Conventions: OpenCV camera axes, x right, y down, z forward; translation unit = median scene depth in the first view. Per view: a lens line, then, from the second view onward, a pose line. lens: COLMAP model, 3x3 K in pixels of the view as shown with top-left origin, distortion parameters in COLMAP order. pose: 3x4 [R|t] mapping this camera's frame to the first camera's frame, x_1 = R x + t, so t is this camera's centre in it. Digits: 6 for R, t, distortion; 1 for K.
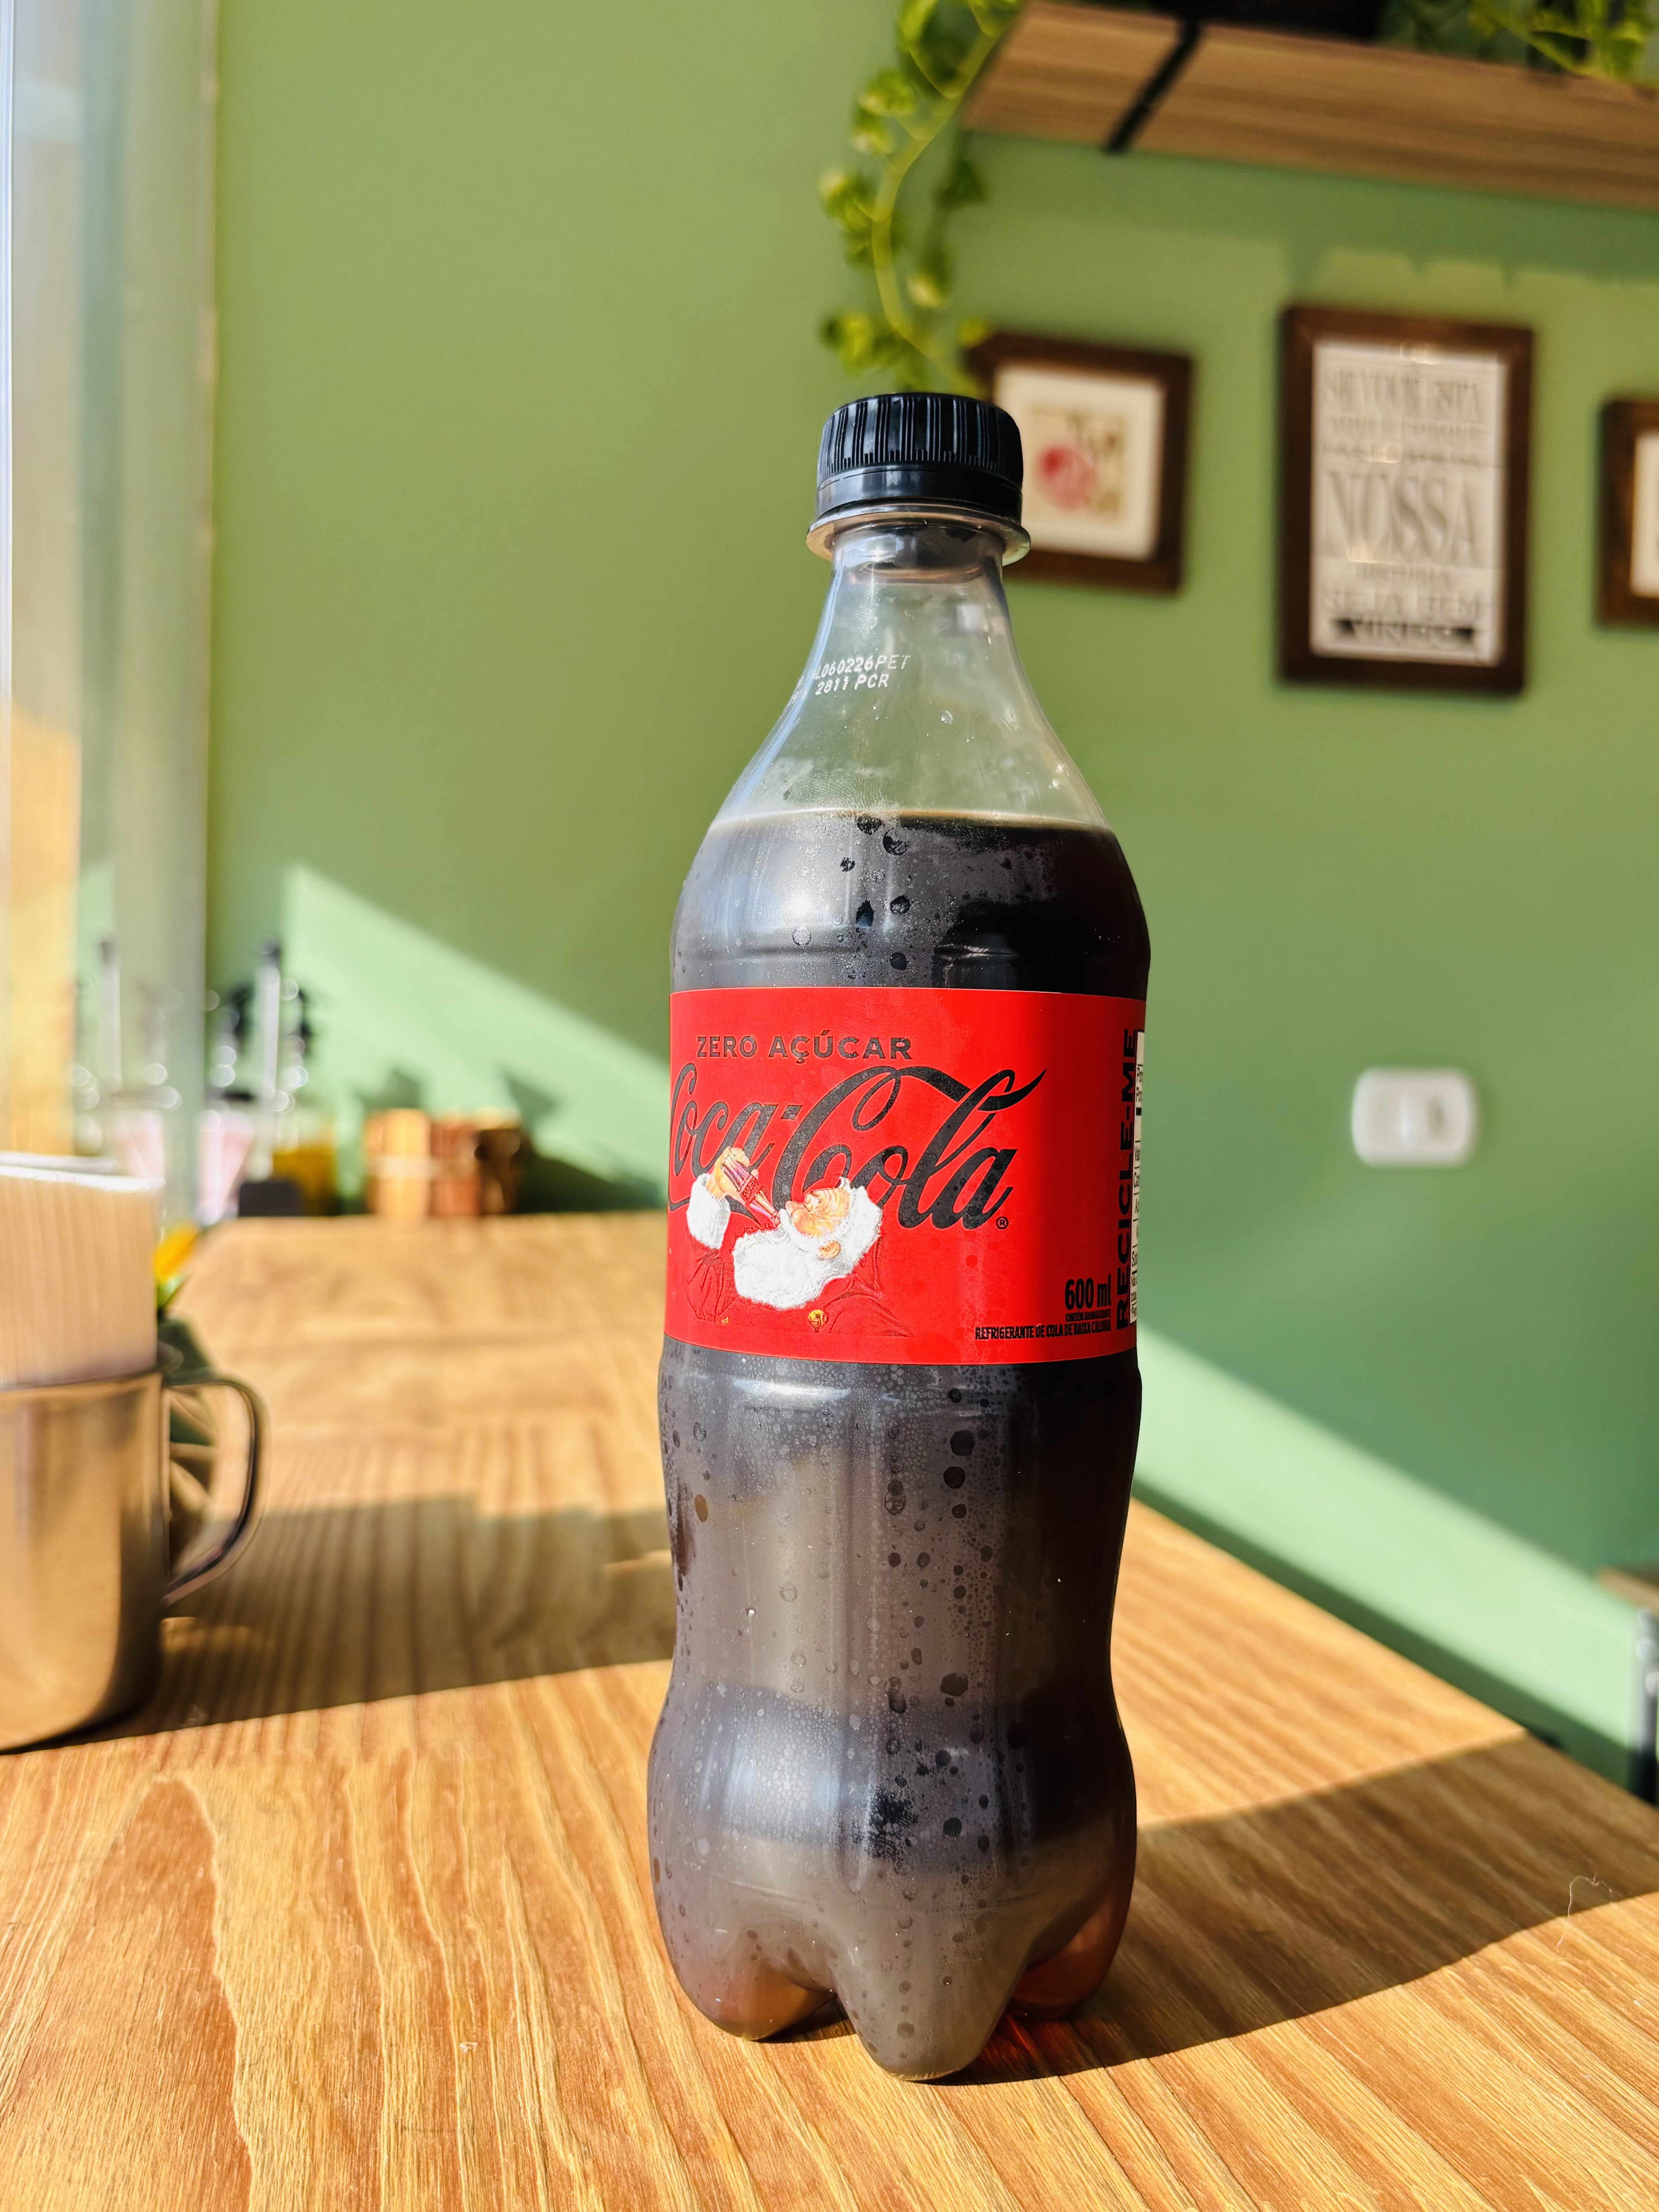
lens RADIAL K [[1925.0, 0, 830.5], [0, 1925.0, 1143.3], [0, 0, 1]] dist [-0.032951, 0.045874]
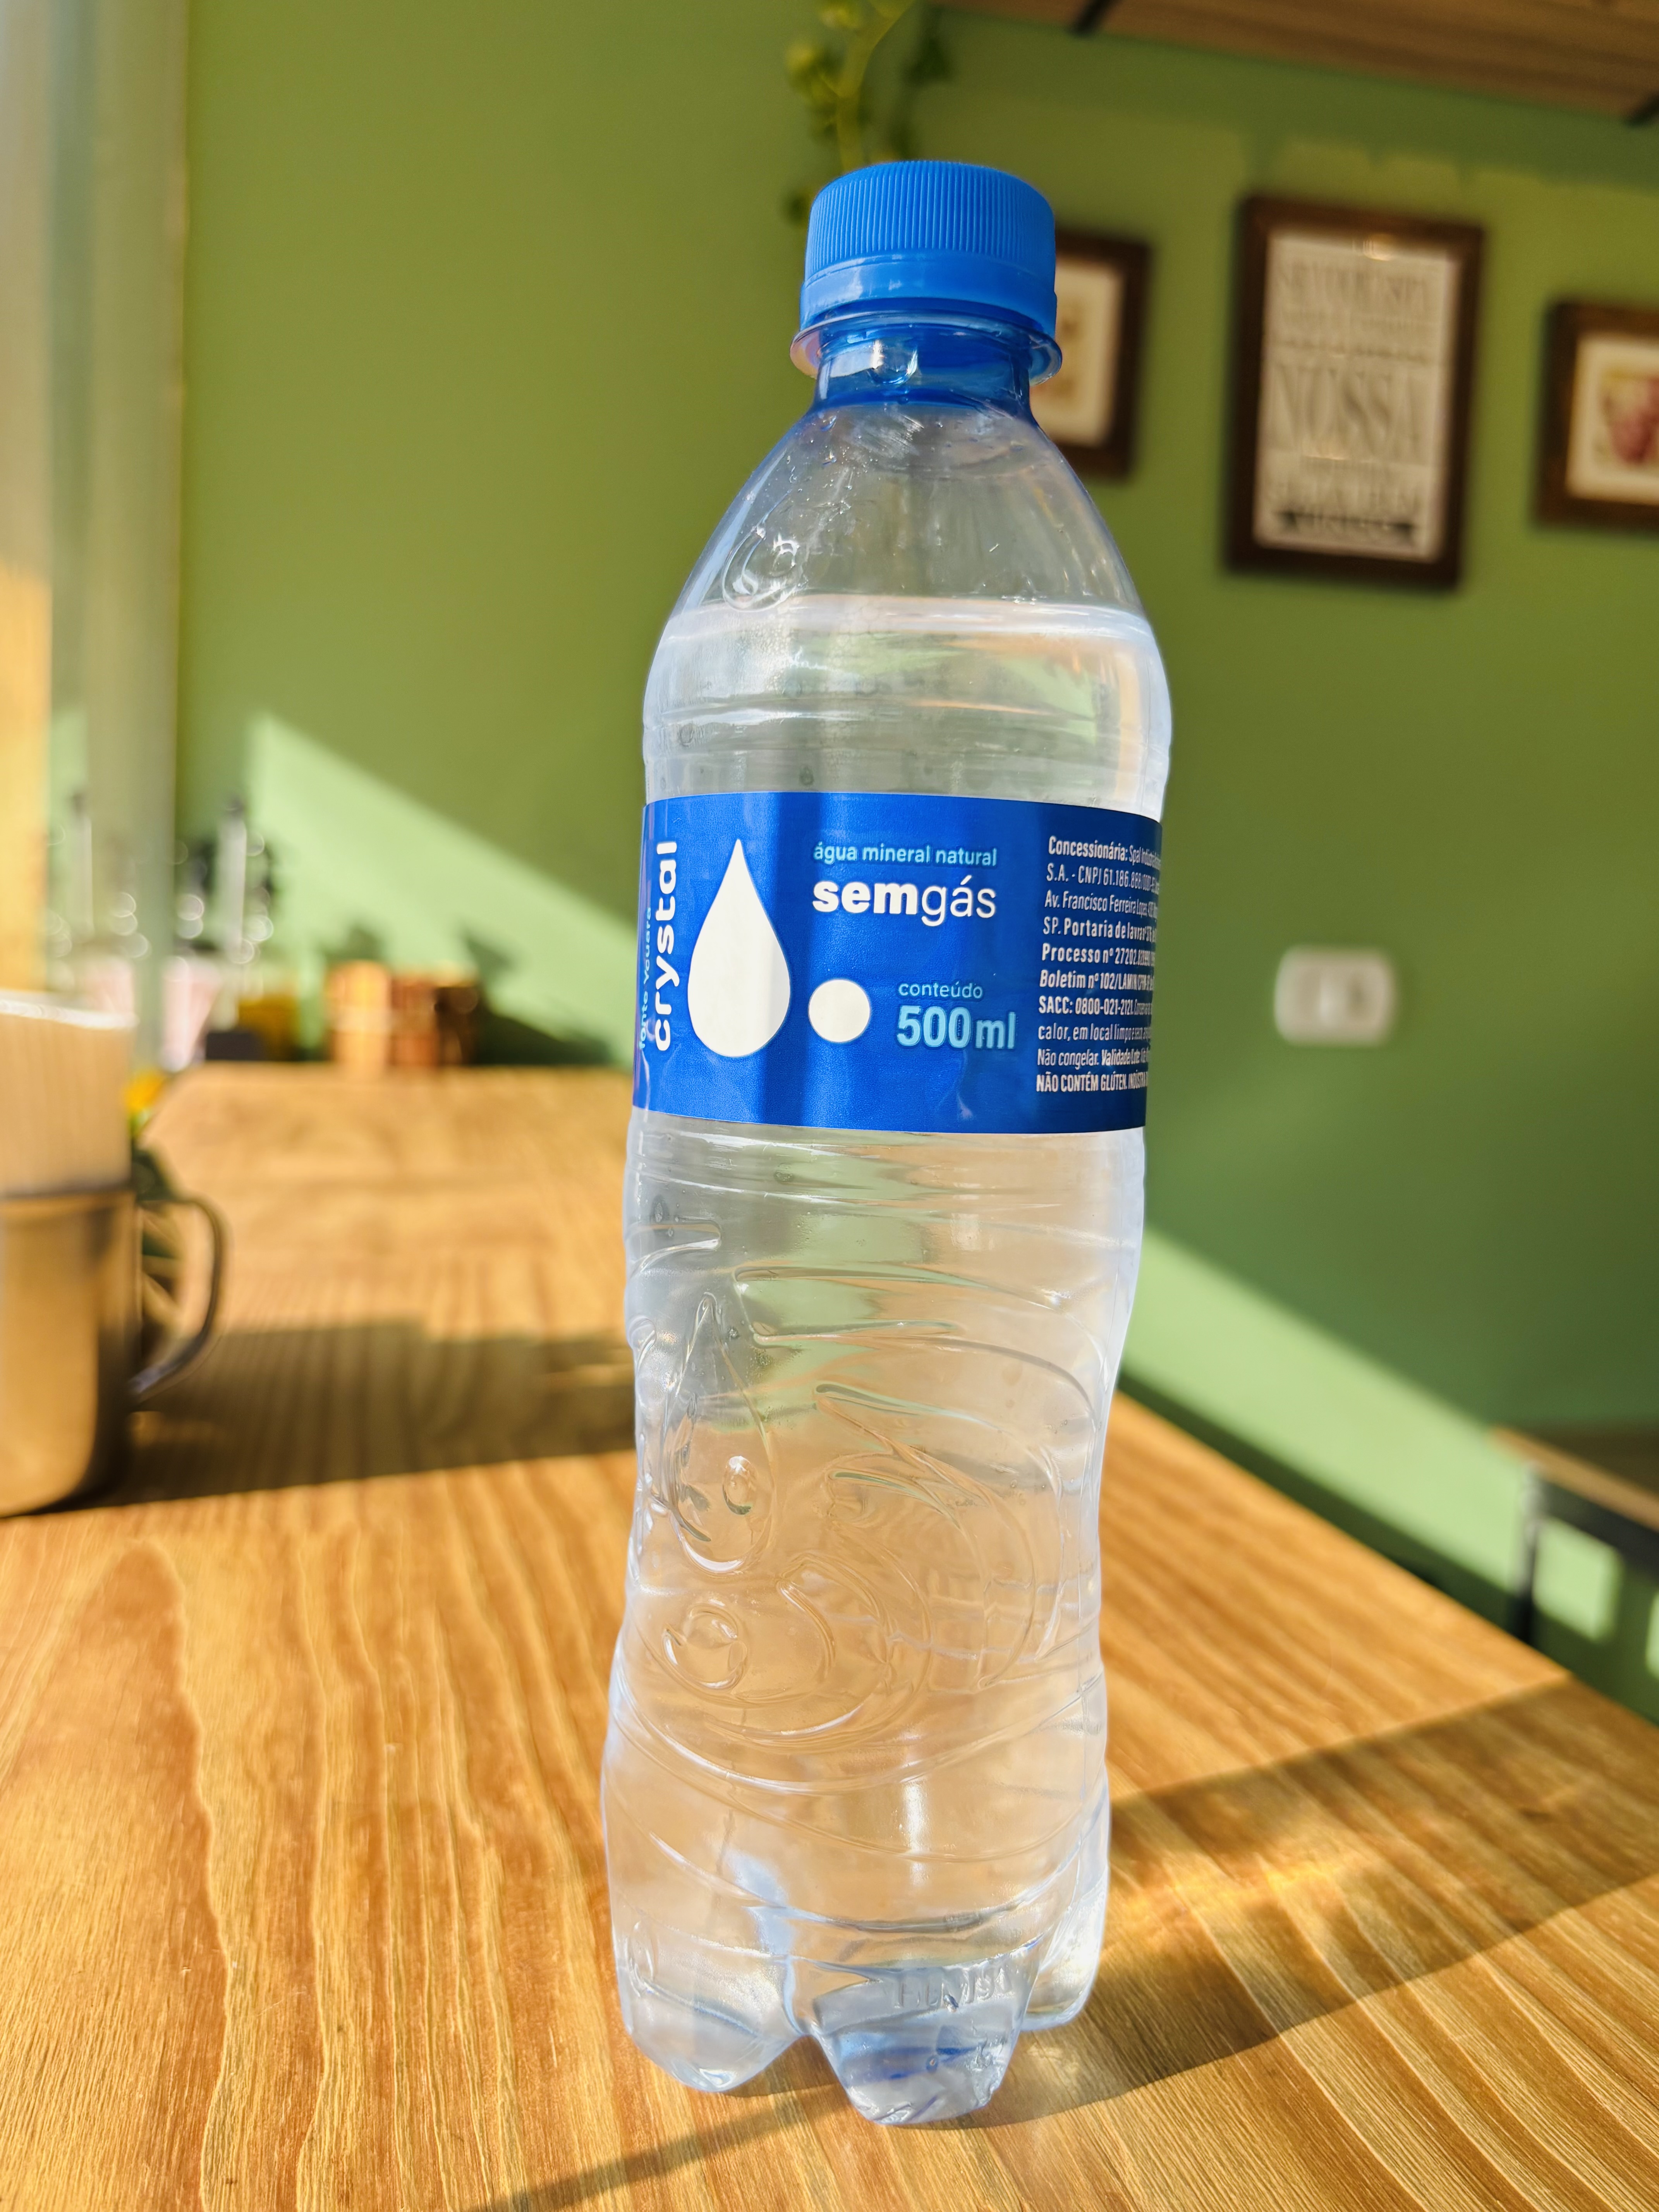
lens RADIAL K [[1876.6, 0, 825.4], [0, 1876.6, 1135.1], [0, 0, 1]] dist [-0.042279, 0.060030]
pose [[0.999455, 0.024305, 0.022323, 0.021155], [-0.025737, 0.997467, 0.066306, 0.003945], [-0.020655, -0.066845, 0.997550, -0.066481]]
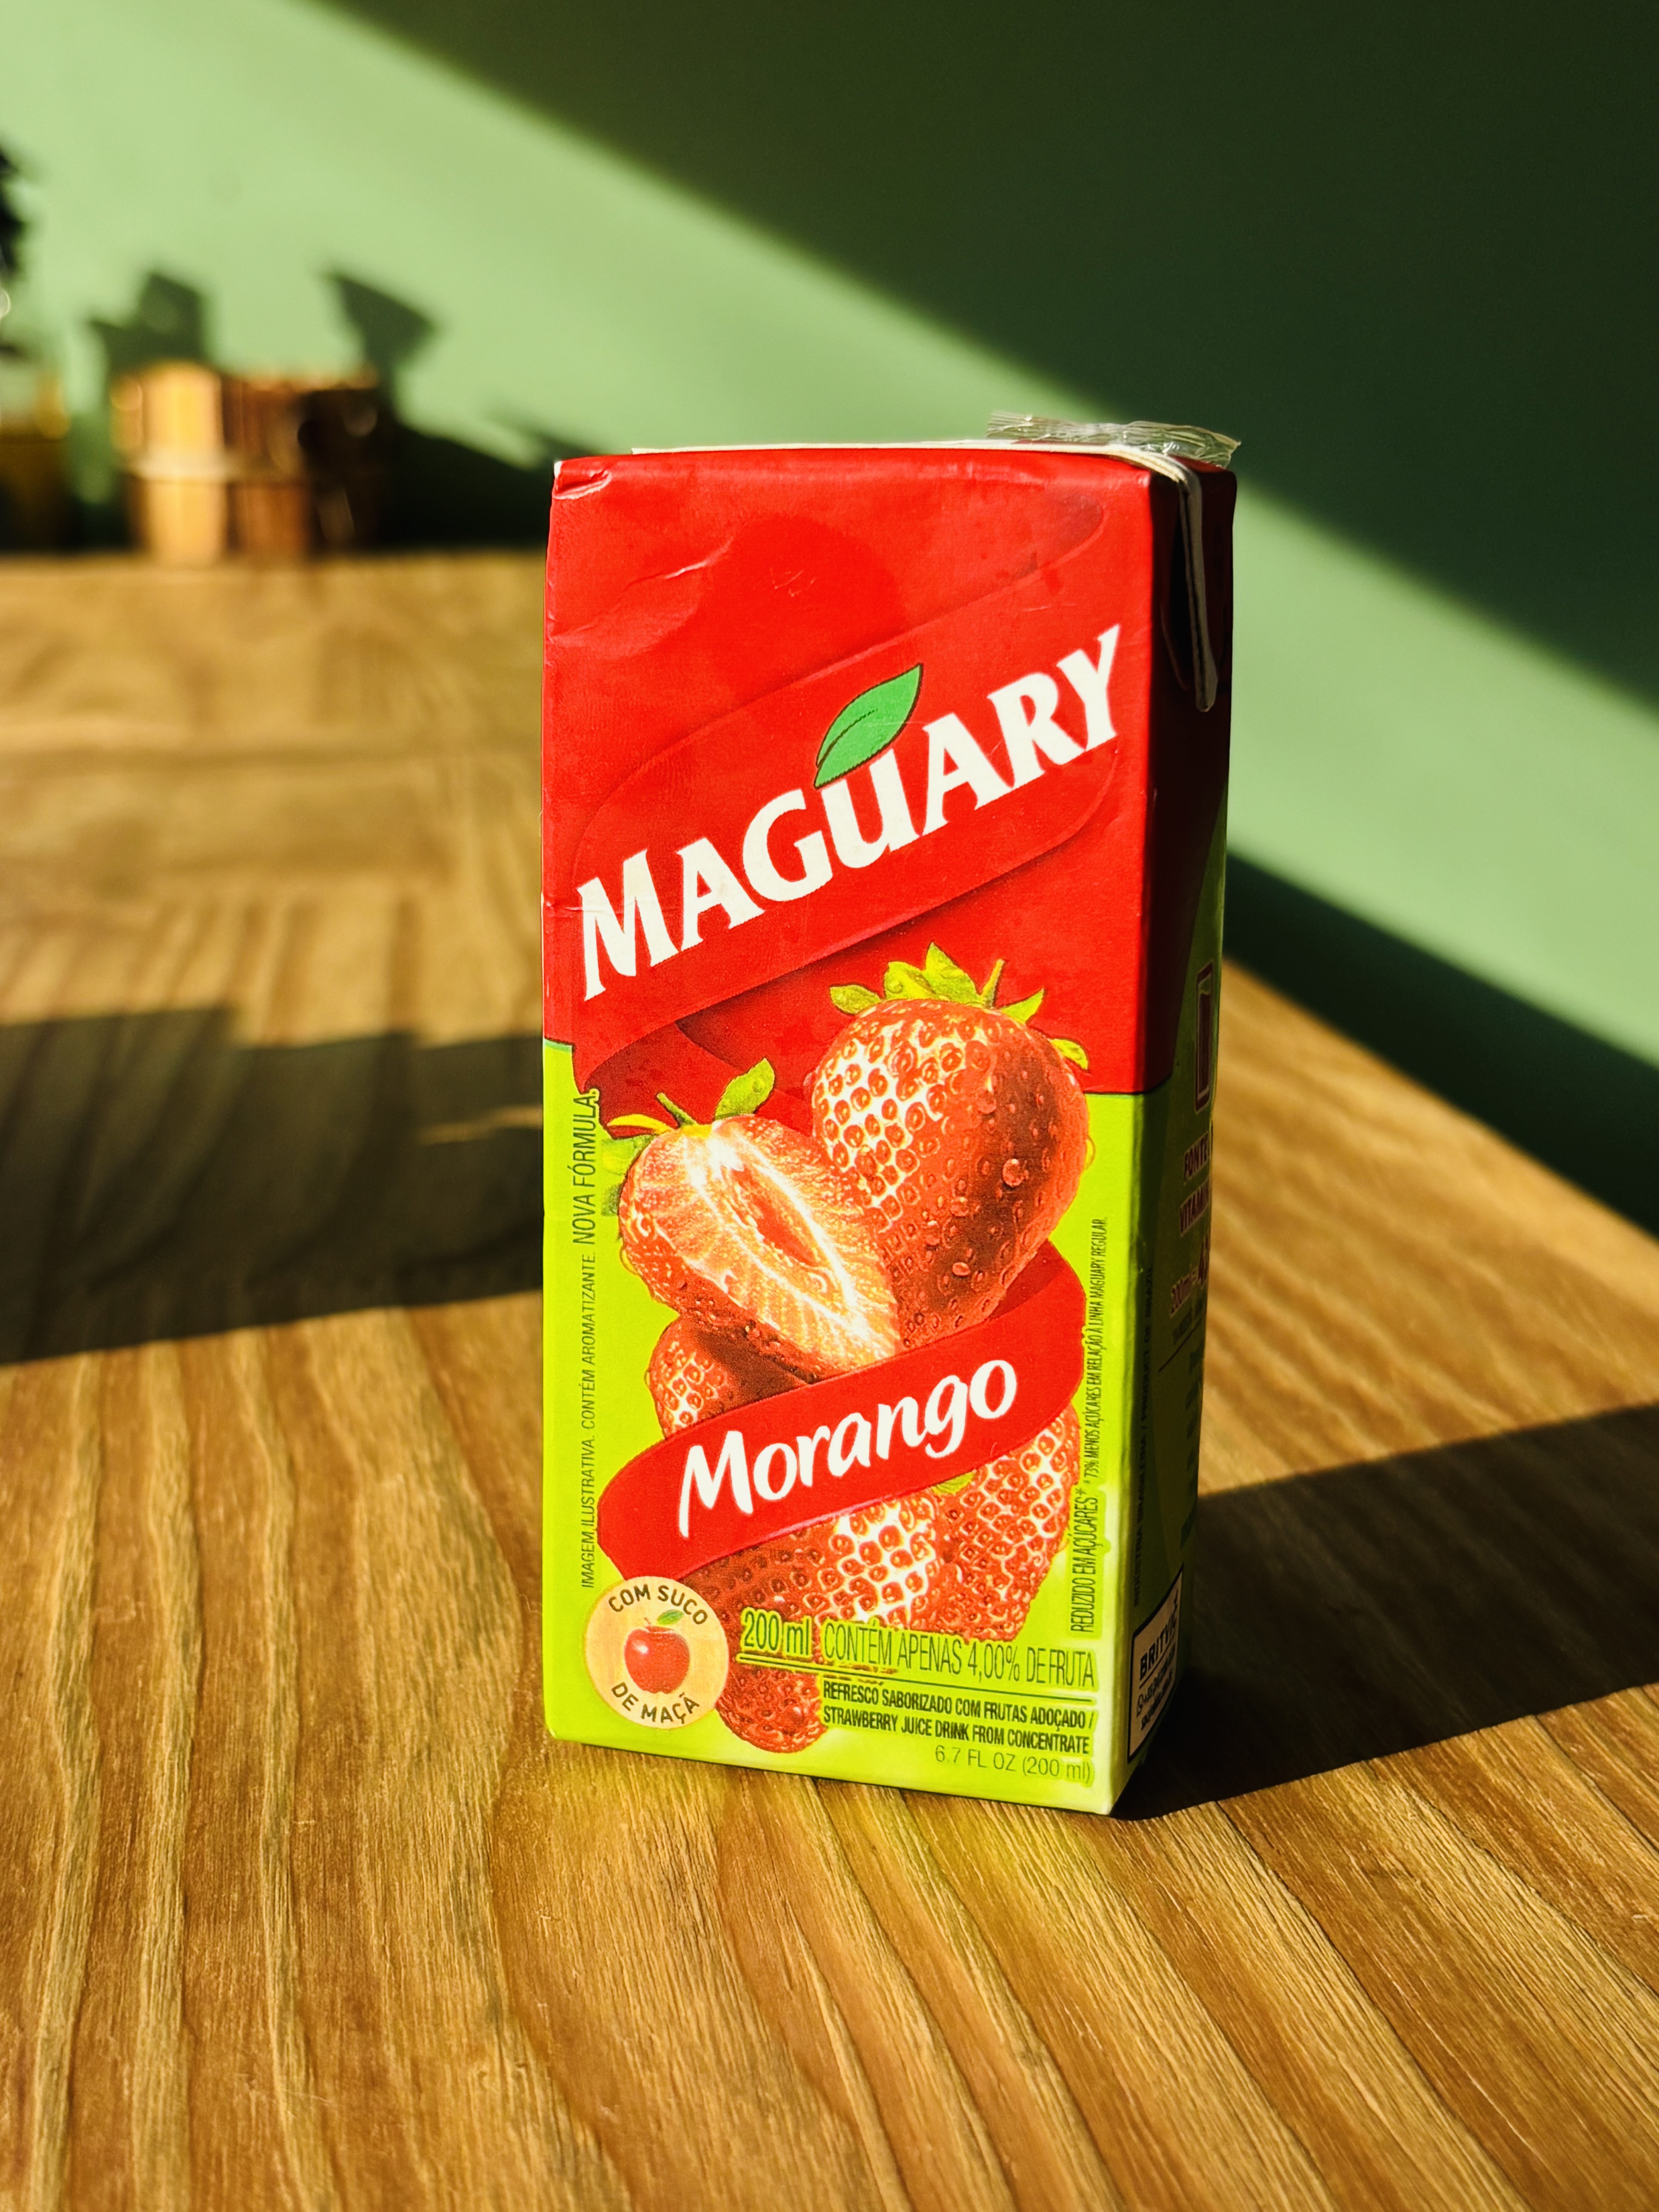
lens RADIAL K [[3131.9, 0, 853.0], [0, 3131.9, 1117.5], [0, 0, 1]] dist [0.134916, 0.000000]
pose [[0.999224, 0.002366, -0.039305, 0.064897], [0.005938, 0.977721, 0.209825, 0.023910], [0.038925, -0.209895, 0.976949, 0.123099]]
